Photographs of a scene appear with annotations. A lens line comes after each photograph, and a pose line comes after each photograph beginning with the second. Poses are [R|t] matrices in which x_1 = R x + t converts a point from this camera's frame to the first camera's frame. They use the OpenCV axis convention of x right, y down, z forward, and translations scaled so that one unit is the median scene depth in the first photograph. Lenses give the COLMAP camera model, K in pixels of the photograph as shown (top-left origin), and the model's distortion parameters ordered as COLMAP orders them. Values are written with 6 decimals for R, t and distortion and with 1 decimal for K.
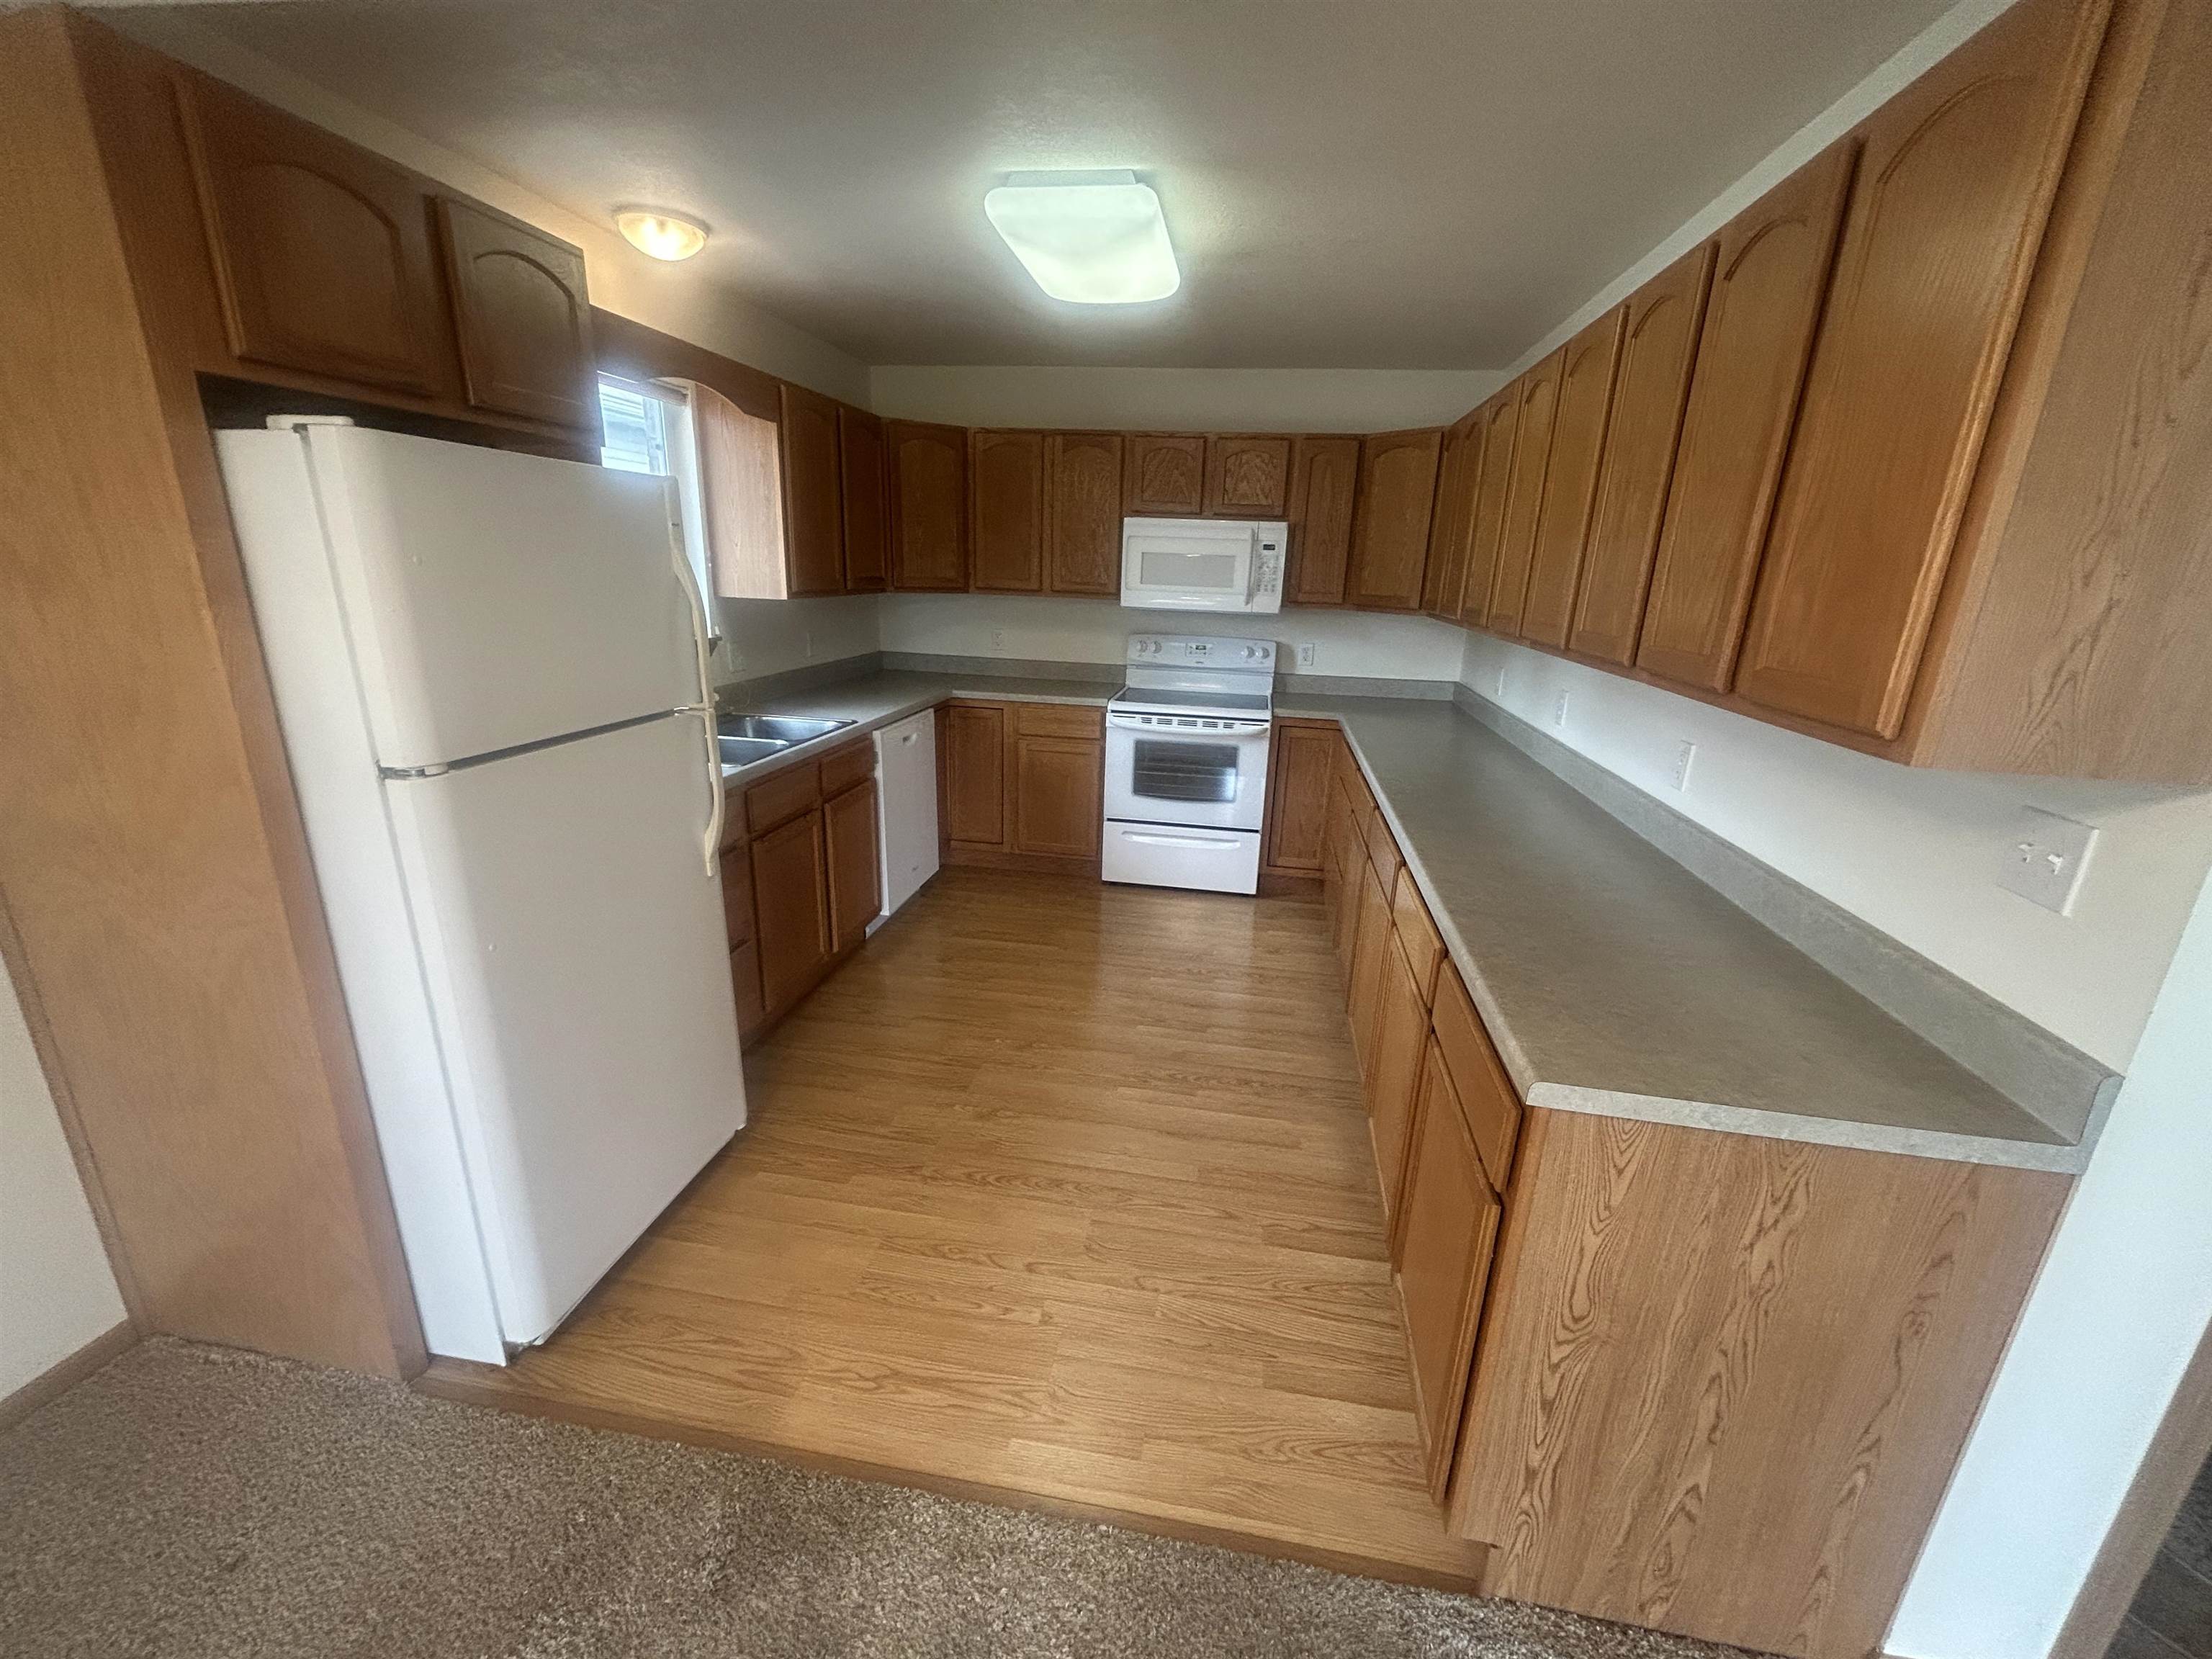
lens RADIAL K [[892.3, 0, 1109.0], [0, 892.3, 830.1], [0, 0, 1]] dist [-0.001317, -0.001188]
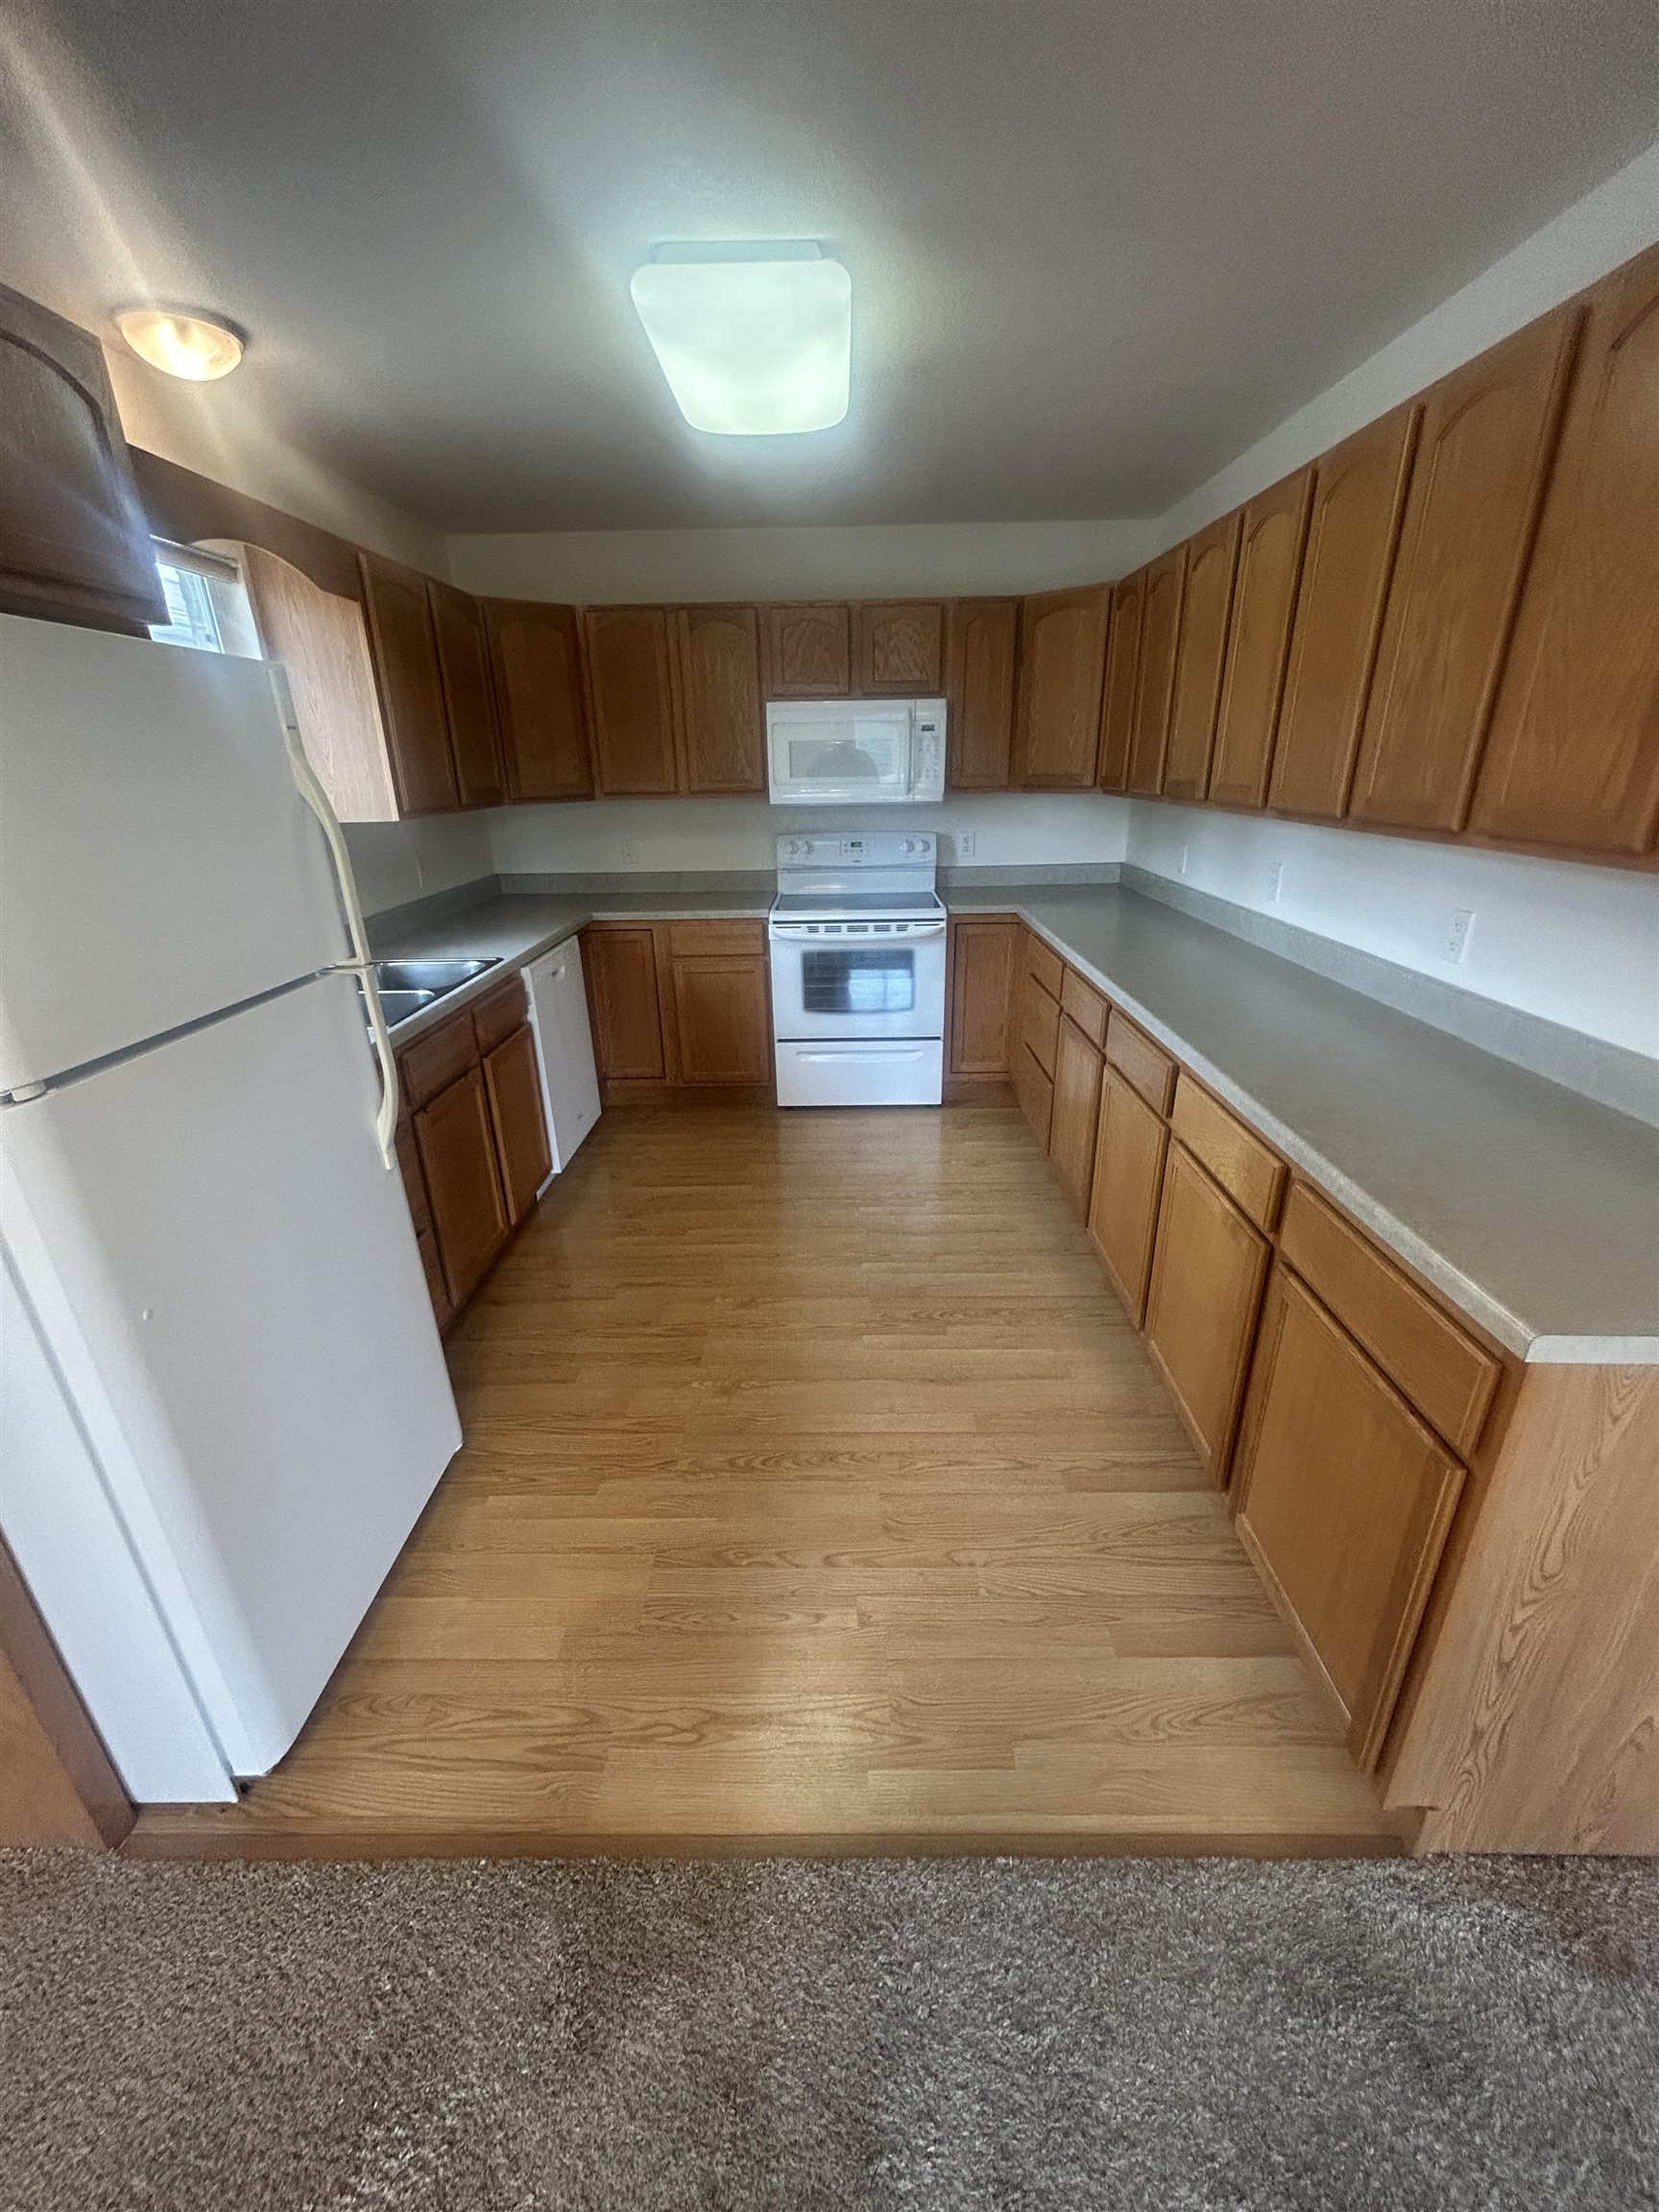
lens RADIAL K [[892.3, 0, 831.2], [0, 892.3, 1116.6], [0, 0, 1]] dist [-0.001317, -0.001188]
pose [[0.987075, -0.106367, 0.119870, -0.144407], [0.095098, 0.990817, 0.096112, -0.038192], [-0.128992, -0.083470, 0.988126, 0.148225]]
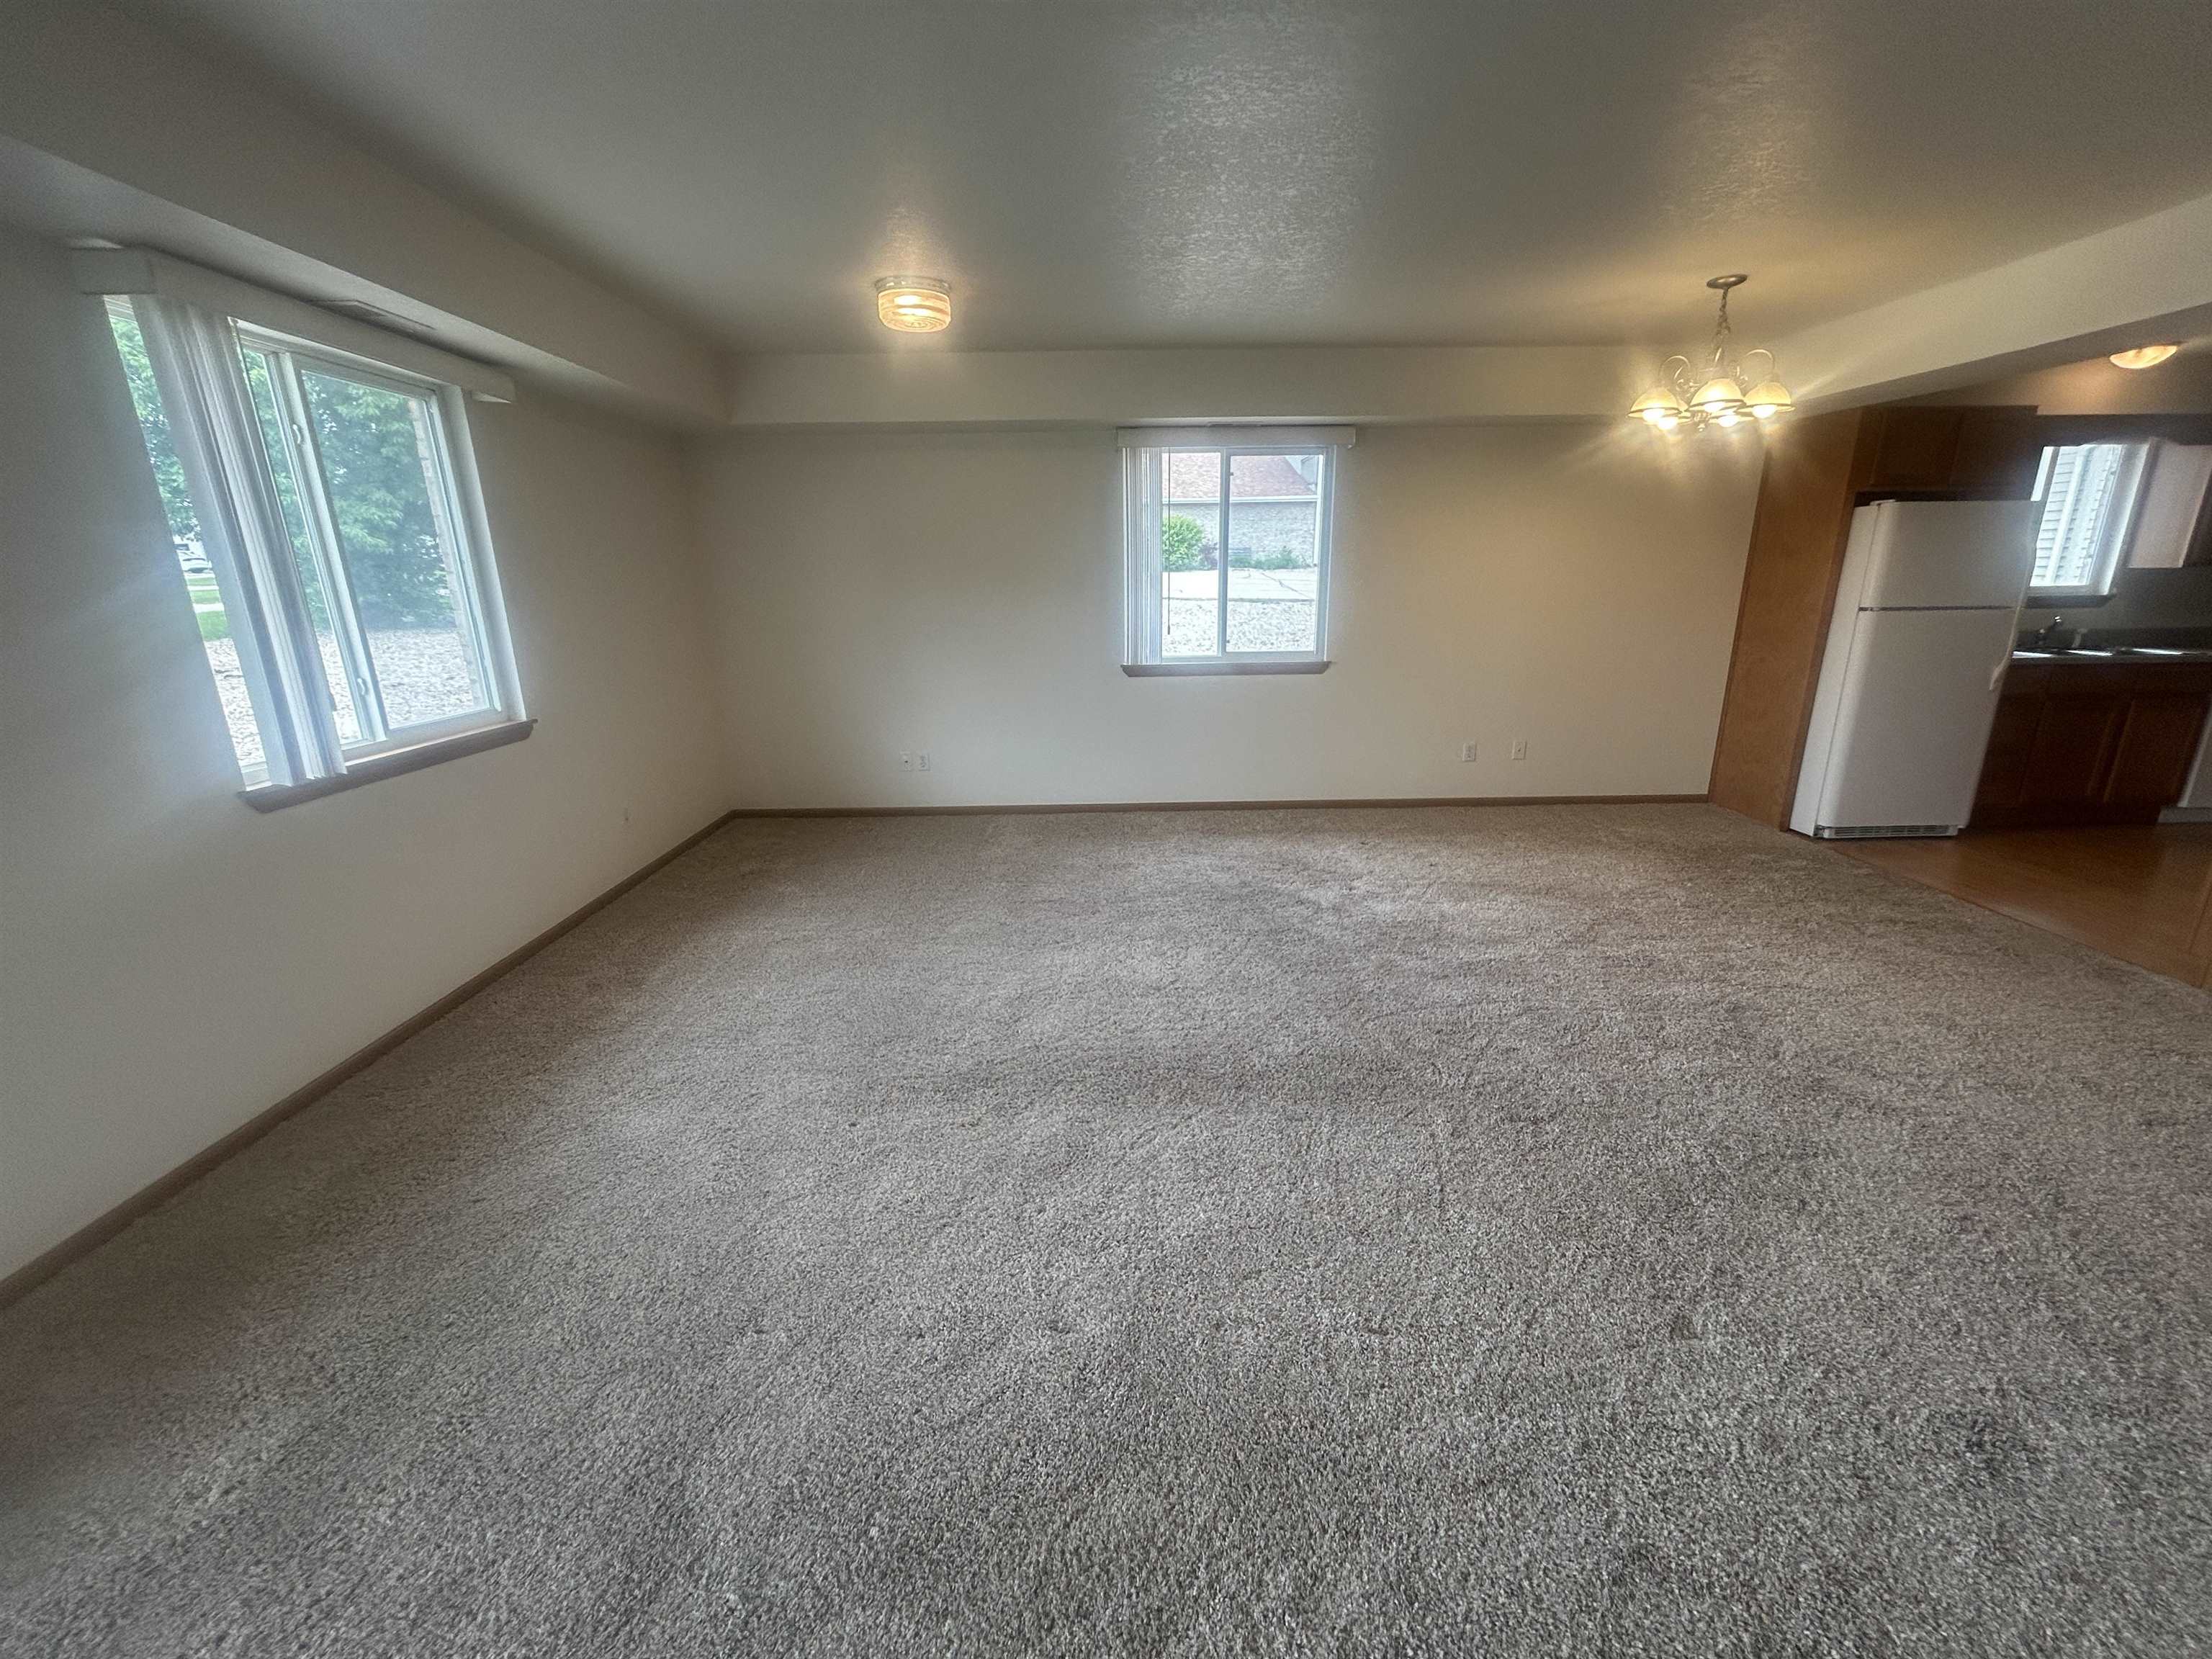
lens RADIAL K [[892.3, 0, 1107.4], [0, 892.3, 836.9], [0, 0, 1]] dist [-0.001317, -0.001188]
pose [[0.174005, 0.241197, -0.954749, 1.334114], [-0.261525, 0.946042, 0.191334, 0.545902], [0.949382, 0.216397, 0.227695, -1.438490]]
